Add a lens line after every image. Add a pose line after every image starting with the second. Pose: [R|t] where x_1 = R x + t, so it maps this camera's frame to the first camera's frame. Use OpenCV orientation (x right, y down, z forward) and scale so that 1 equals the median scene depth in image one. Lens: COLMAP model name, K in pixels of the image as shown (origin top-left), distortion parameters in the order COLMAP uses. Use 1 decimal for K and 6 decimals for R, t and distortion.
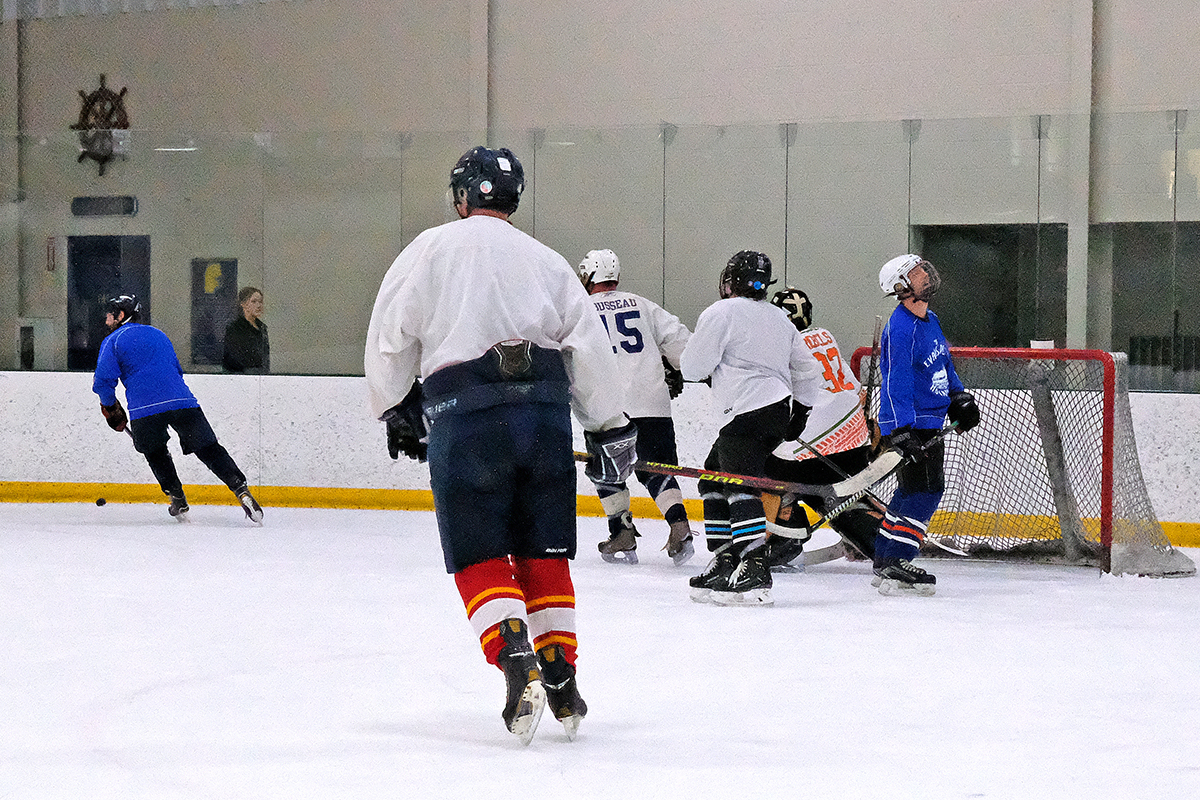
lens RADIAL K [[3007.5, 0, 517.5], [0, 3007.5, 461.0], [0, 0, 1]] dist [0.293090, 0.000000]
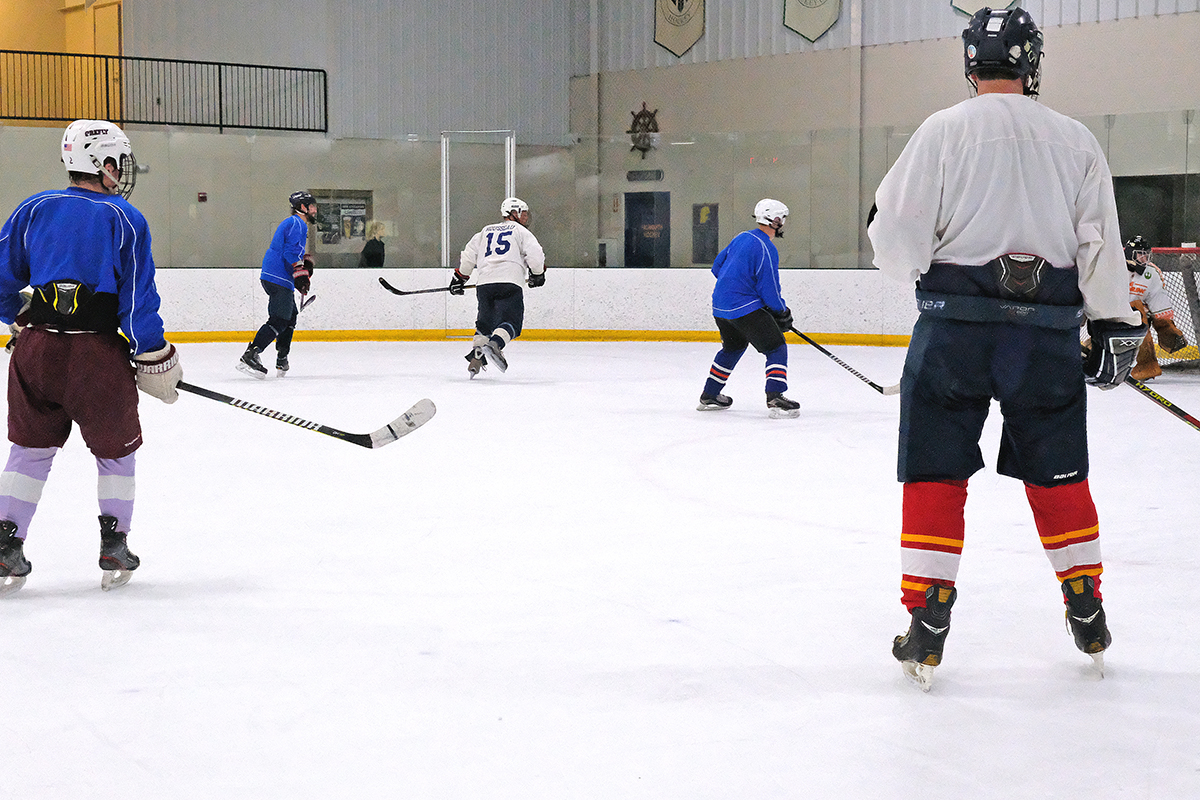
lens RADIAL K [[3007.5, 0, 577.5], [0, 3007.5, 411.2], [0, 0, 1]] dist [0.293090, 0.000000]
pose [[0.986108, -0.002813, -0.166082, 0.118645], [0.005072, 0.999900, 0.013174, 0.031092], [0.166029, -0.013834, 0.986024, -0.757707]]
